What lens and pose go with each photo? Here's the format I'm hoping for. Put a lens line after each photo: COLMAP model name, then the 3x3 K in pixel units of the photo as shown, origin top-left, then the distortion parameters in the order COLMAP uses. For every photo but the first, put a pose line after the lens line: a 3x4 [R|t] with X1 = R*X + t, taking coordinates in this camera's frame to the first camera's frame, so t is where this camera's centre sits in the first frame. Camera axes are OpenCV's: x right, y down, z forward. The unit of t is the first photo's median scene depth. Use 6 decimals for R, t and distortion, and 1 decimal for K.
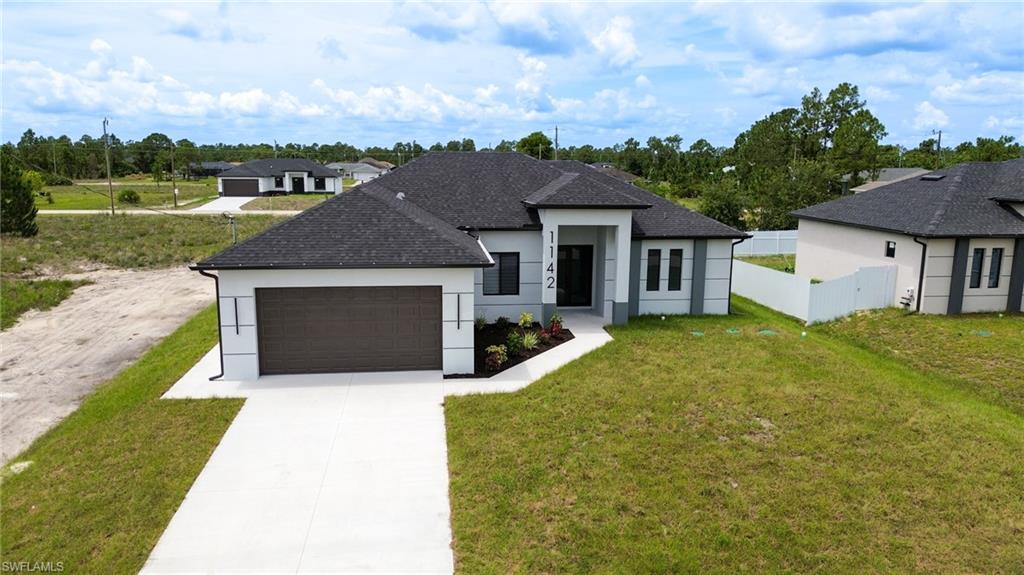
lens RADIAL K [[737.7, 0, 512.0], [0, 737.7, 287.5], [0, 0, 1]] dist [0.072479, -0.067890]
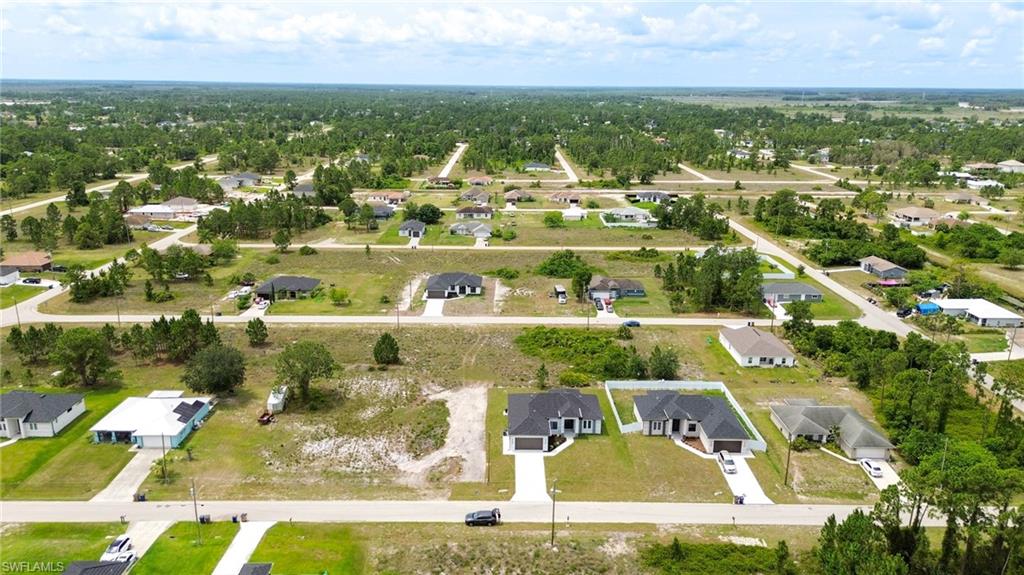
lens RADIAL K [[737.7, 0, 512.0], [0, 737.7, 287.5], [0, 0, 1]] dist [0.072479, -0.067890]
pose [[0.994256, 0.036143, -0.100739, 0.172296], [-0.025862, 0.994494, 0.101553, -1.415532], [0.103854, -0.098364, 0.989716, -3.825292]]
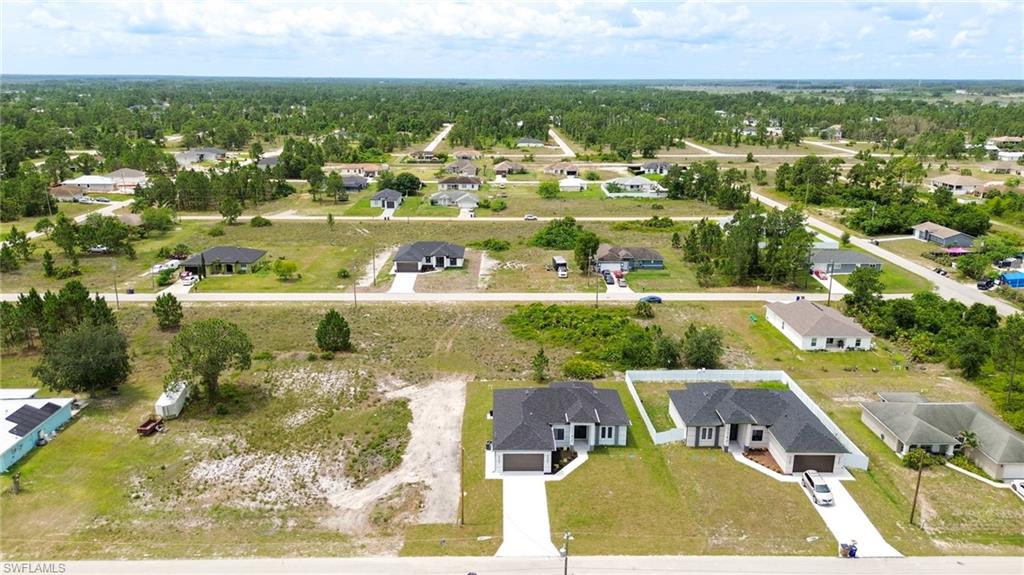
lens RADIAL K [[735.6, 0, 512.0], [0, 735.6, 287.5], [0, 0, 1]] dist [0.037932, -0.003862]
pose [[0.995458, 0.029712, -0.090444, 0.058333], [-0.019871, 0.993972, 0.107818, -1.049845], [0.093102, -0.105532, 0.990048, -2.344031]]
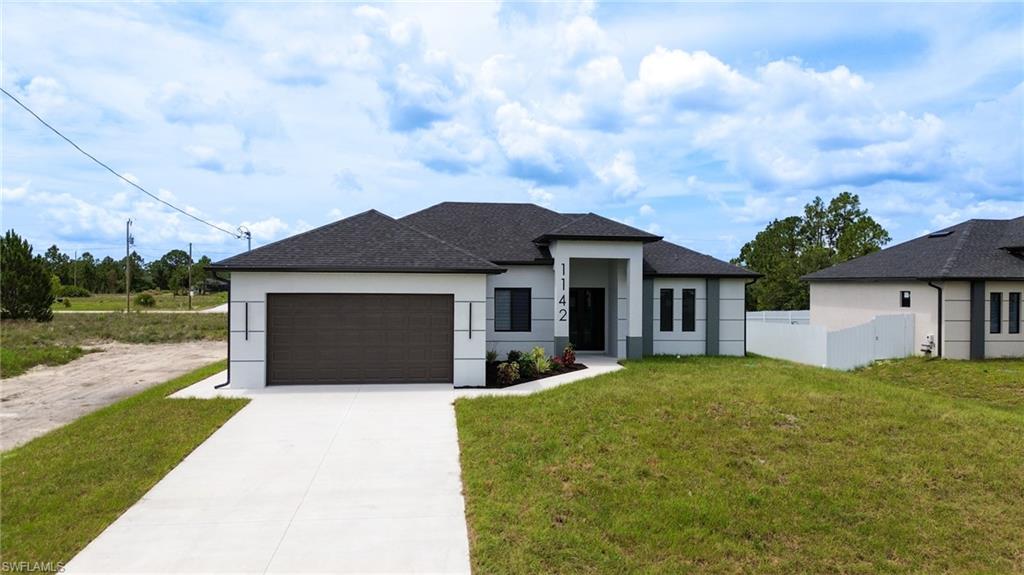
lens RADIAL K [[737.7, 0, 512.0], [0, 737.7, 287.5], [0, 0, 1]] dist [0.072479, -0.067890]
pose [[0.999912, -0.003412, -0.012793, -0.002813], [0.001176, 0.985297, -0.170844, 0.115640], [0.013188, 0.170814, 0.985215, 0.015330]]
